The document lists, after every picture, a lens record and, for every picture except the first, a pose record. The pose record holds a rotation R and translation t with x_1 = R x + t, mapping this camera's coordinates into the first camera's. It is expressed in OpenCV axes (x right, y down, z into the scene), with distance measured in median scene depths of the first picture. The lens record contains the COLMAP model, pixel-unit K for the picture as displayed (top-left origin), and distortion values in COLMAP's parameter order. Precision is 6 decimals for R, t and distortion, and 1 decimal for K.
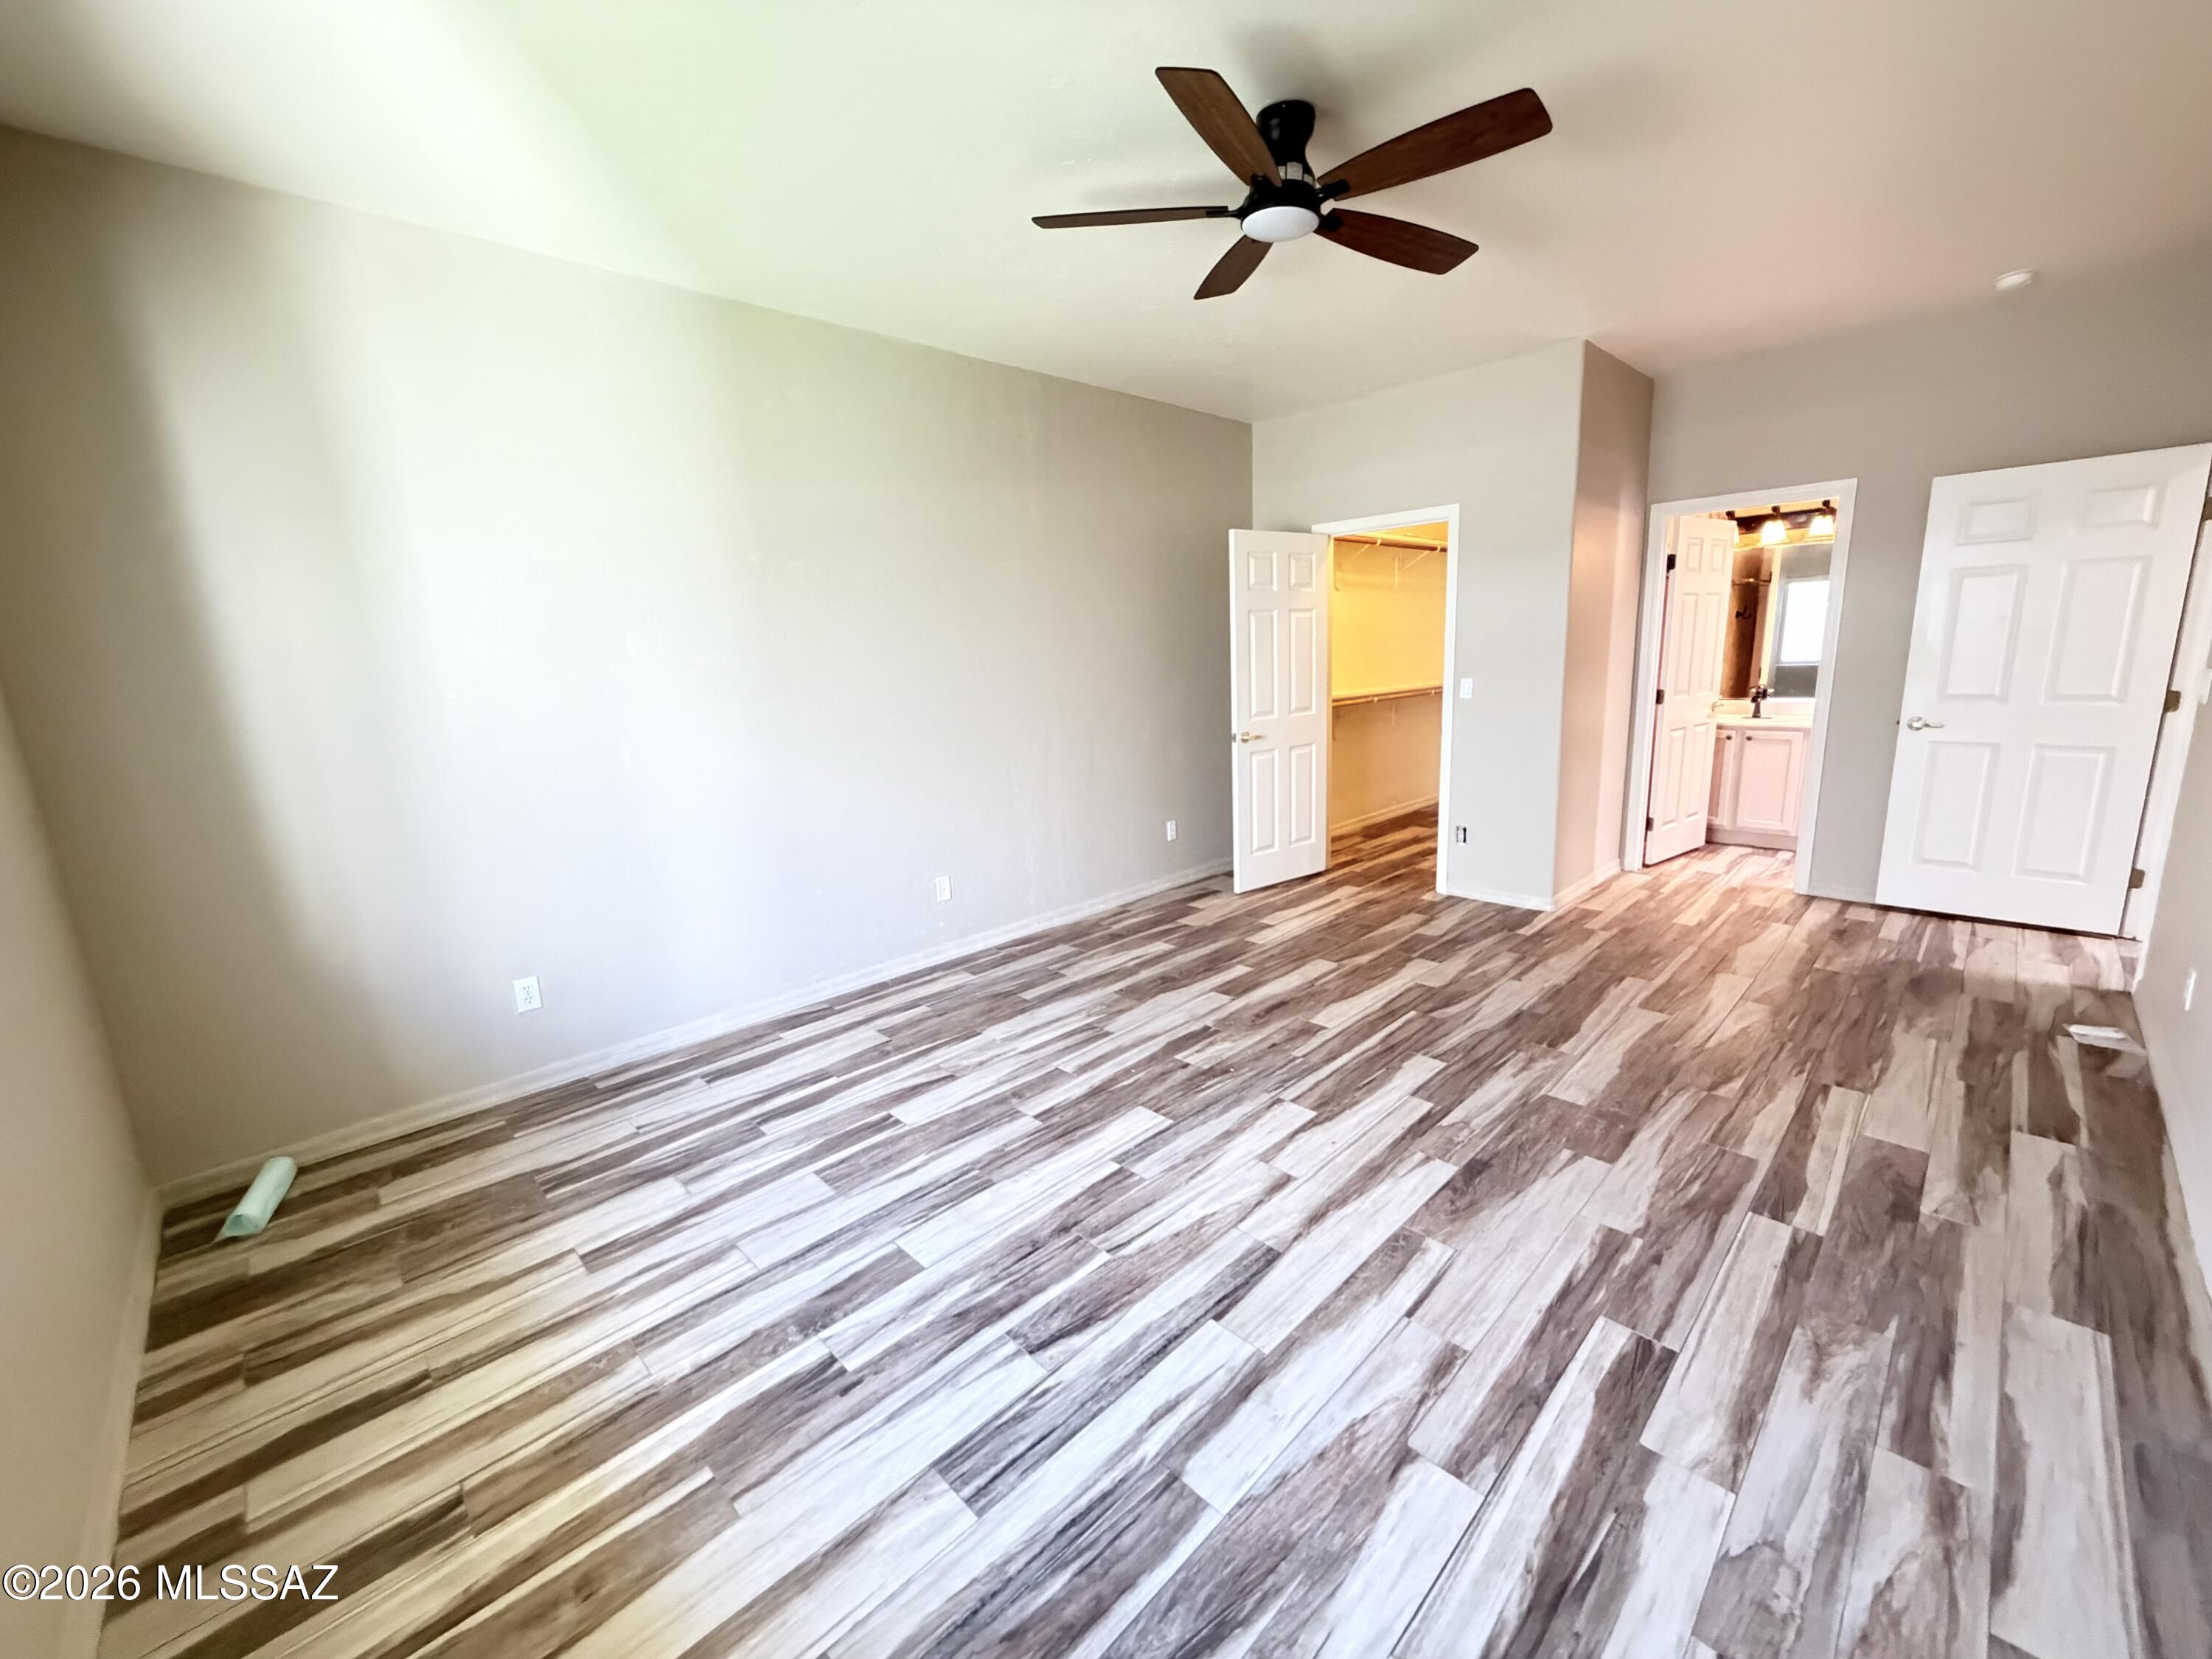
lens RADIAL K [[880.1, 0, 1101.9], [0, 880.1, 828.1], [0, 0, 1]] dist [-0.000703, -0.000262]
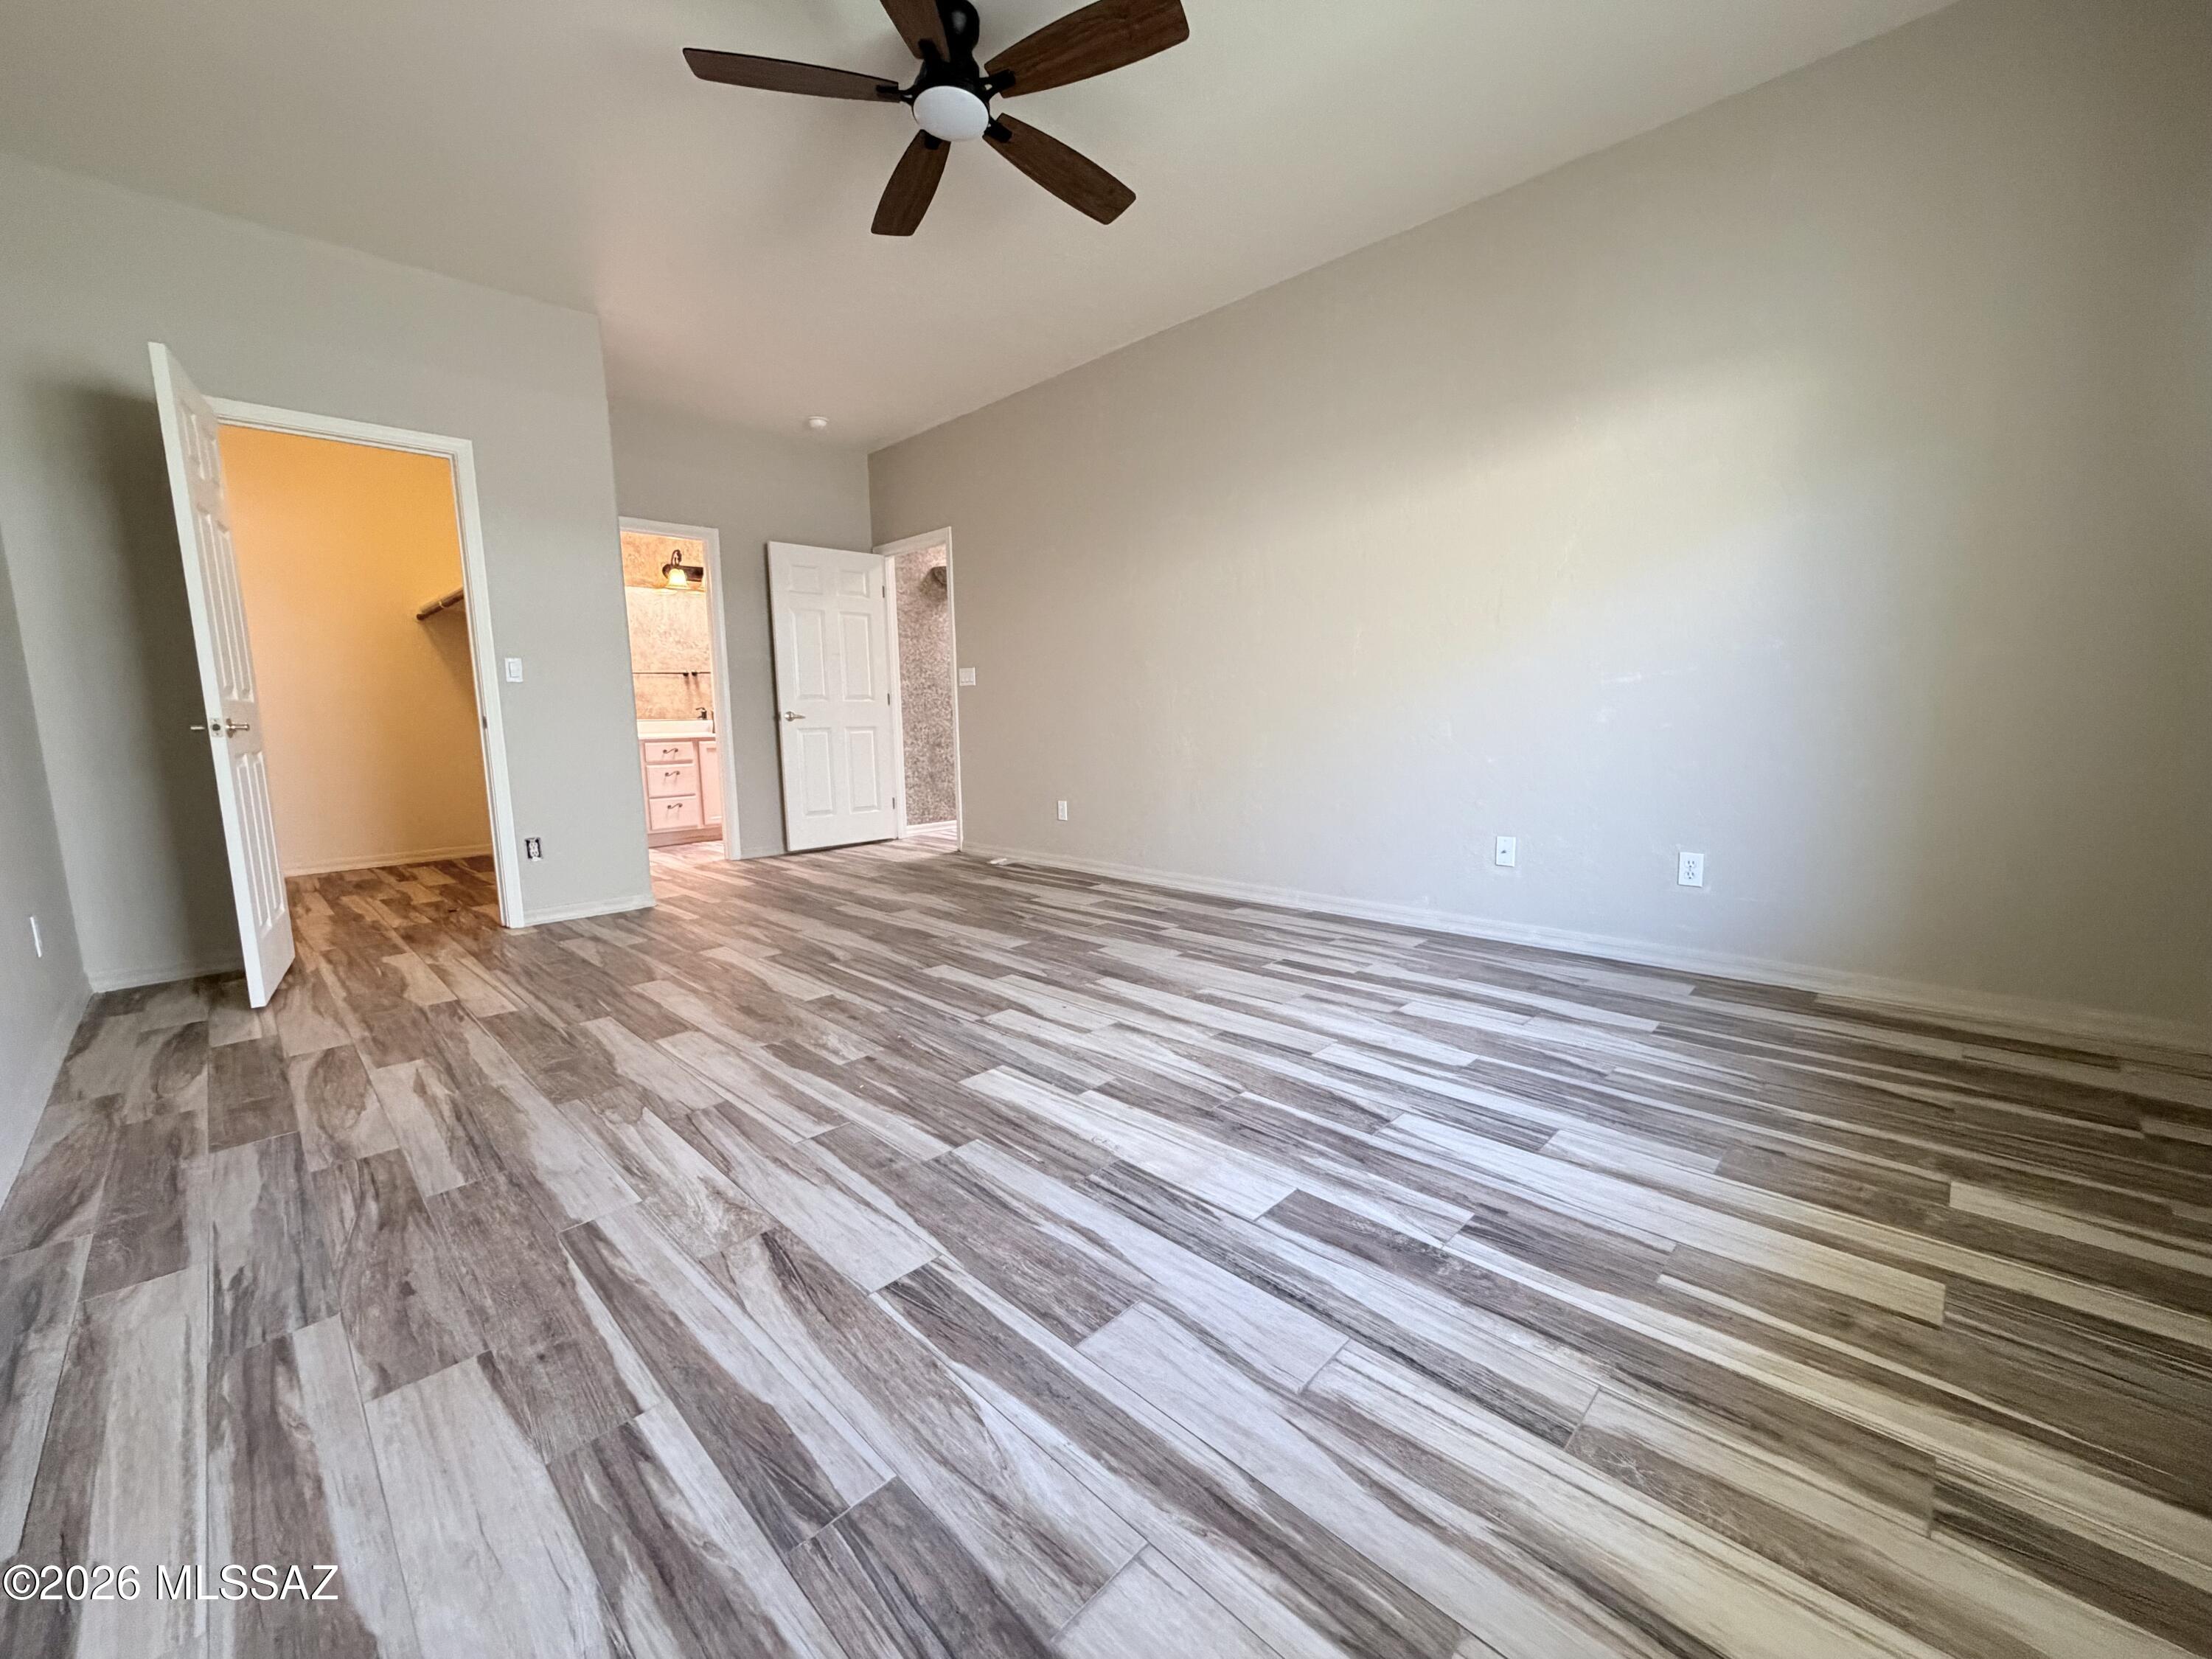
lens RADIAL K [[880.1, 0, 1101.9], [0, 880.1, 828.1], [0, 0, 1]] dist [-0.000703, -0.000262]
pose [[-0.016974, -0.090229, 0.995776, -0.784714], [0.213576, 0.972607, 0.091770, 0.051683], [-0.976779, 0.214231, 0.002762, 0.888070]]
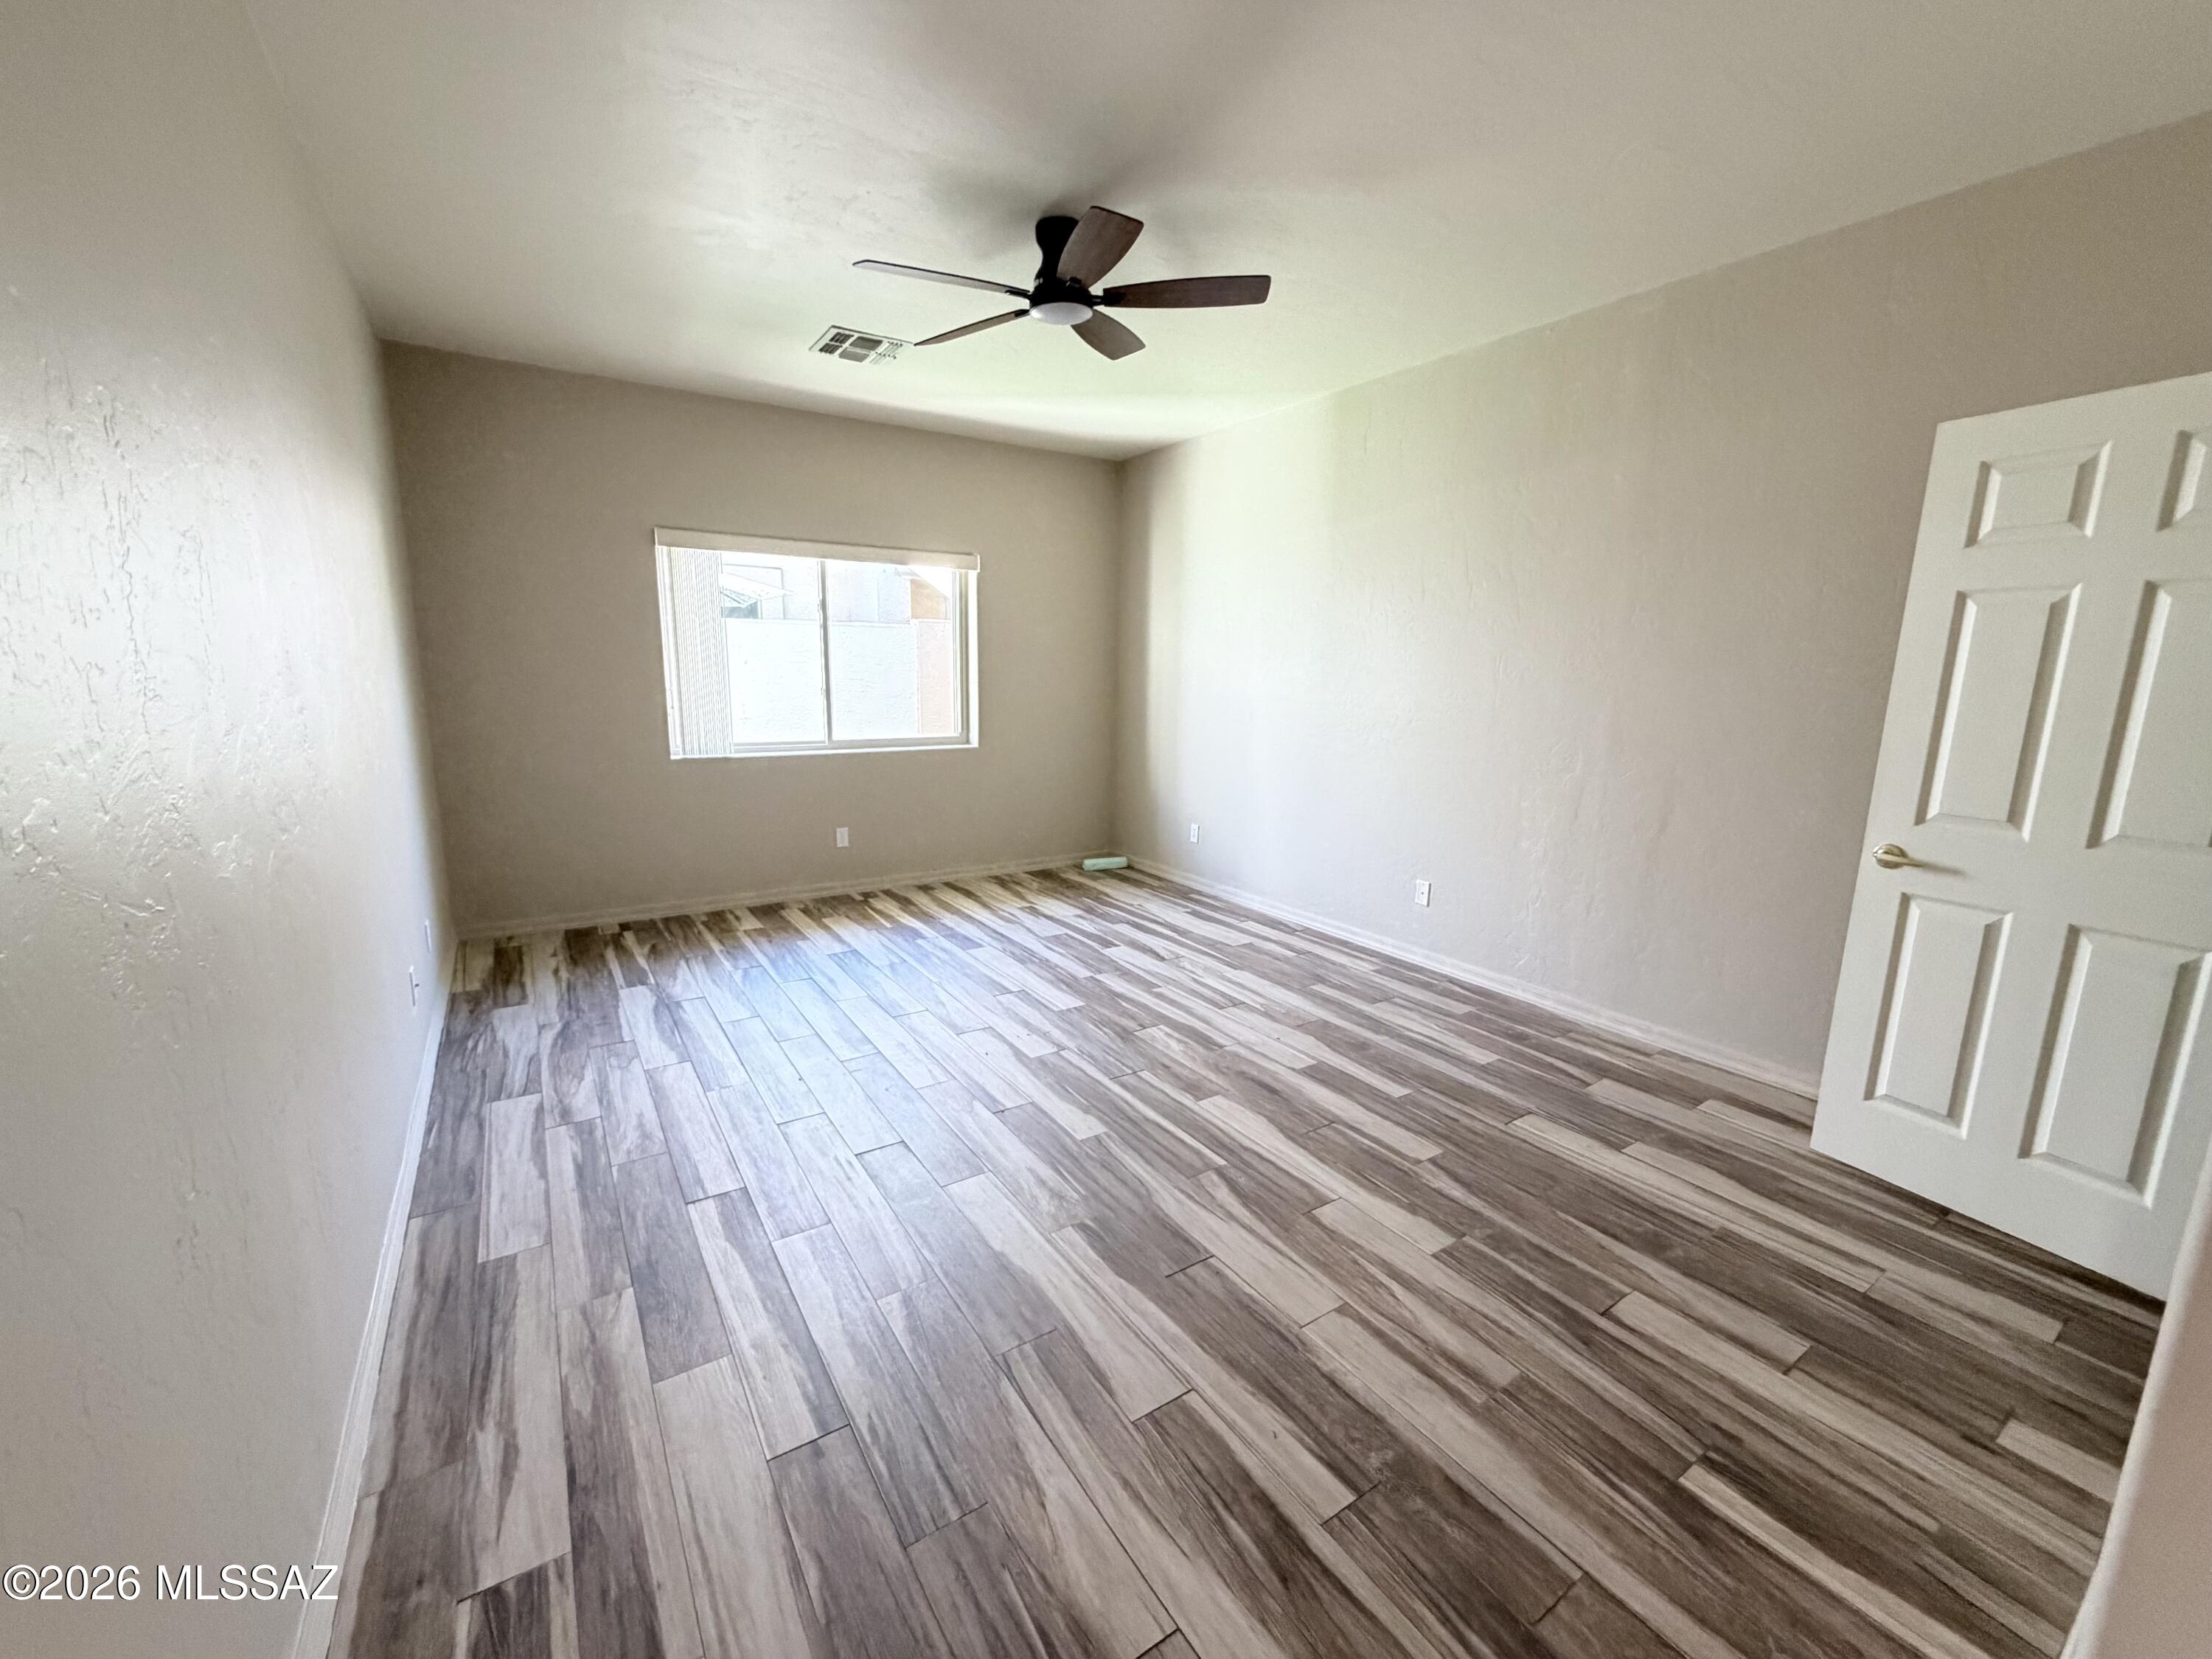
lens RADIAL K [[880.1, 0, 1101.9], [0, 880.1, 828.1], [0, 0, 1]] dist [-0.000703, -0.000262]
pose [[-0.189756, 0.217034, -0.957543, 1.339977], [-0.199918, 0.946290, 0.254101, -0.294413], [0.961263, 0.239647, -0.136175, 1.228909]]
